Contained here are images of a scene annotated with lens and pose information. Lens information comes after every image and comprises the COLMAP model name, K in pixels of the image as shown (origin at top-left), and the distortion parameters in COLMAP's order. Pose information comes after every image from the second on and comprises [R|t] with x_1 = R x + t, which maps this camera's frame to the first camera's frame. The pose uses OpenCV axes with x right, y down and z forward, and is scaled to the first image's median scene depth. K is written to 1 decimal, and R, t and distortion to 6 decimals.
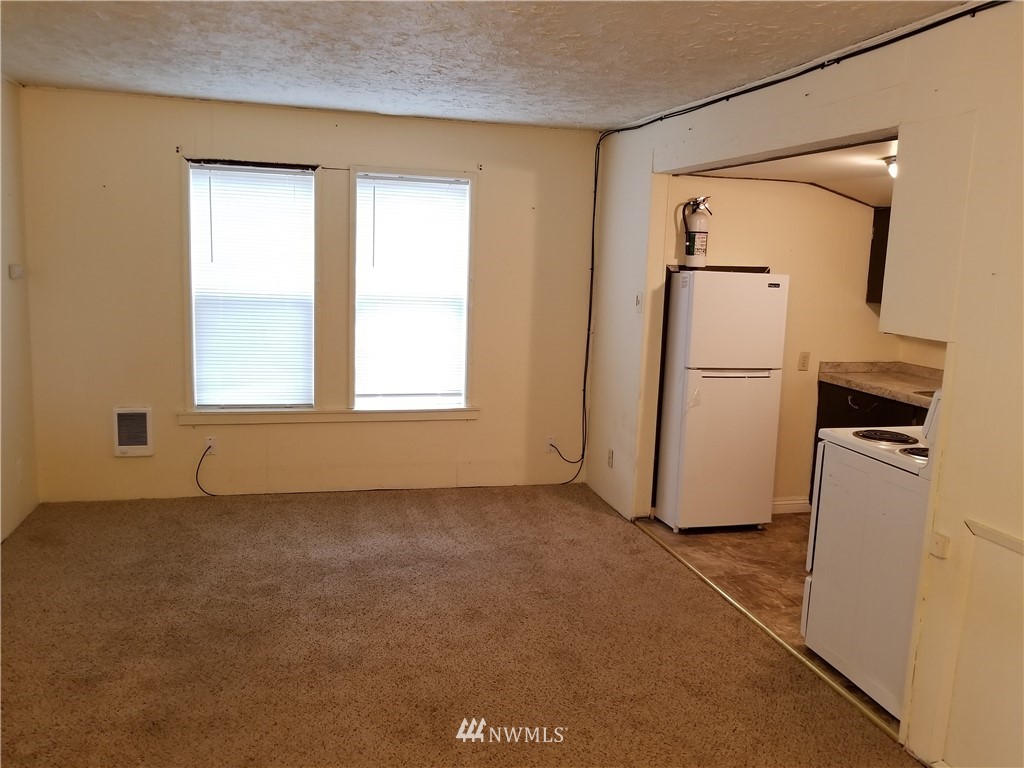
lens RADIAL K [[814.0, 0, 513.1], [0, 814.0, 377.0], [0, 0, 1]] dist [-0.004424, -0.002073]
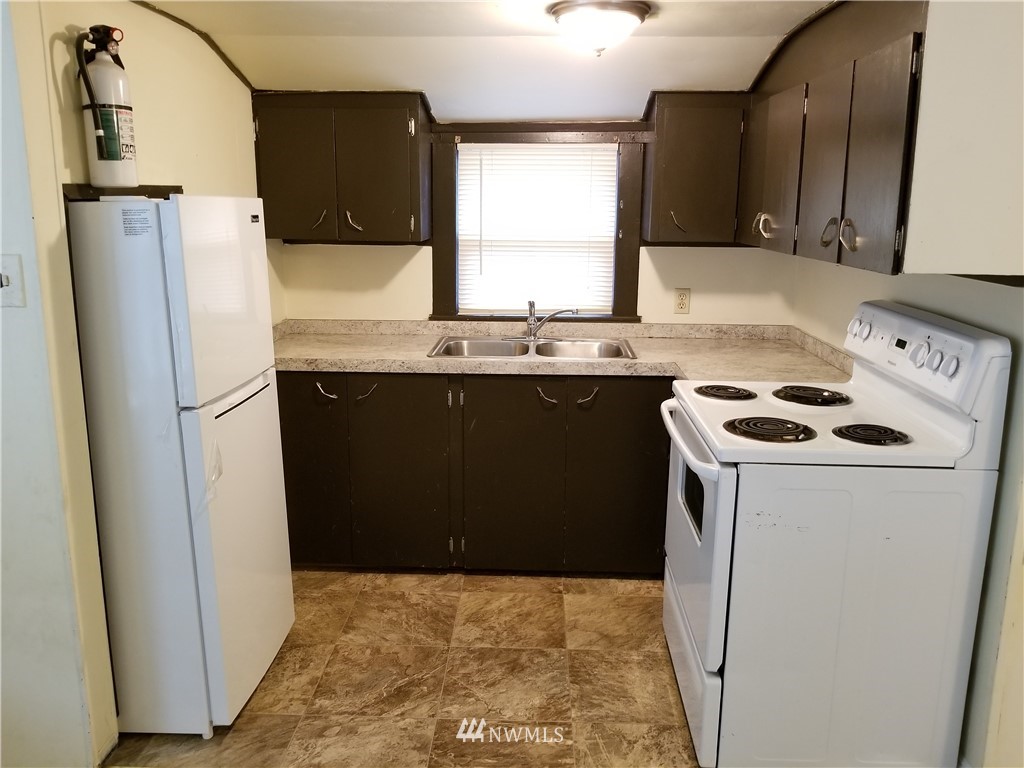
lens RADIAL K [[814.0, 0, 513.1], [0, 814.0, 377.0], [0, 0, 1]] dist [-0.004424, -0.002073]
pose [[0.302855, -0.234528, 0.923729, -0.150460], [0.150158, 0.968885, 0.196761, -0.091142], [-0.941133, 0.079115, 0.328648, 0.672091]]
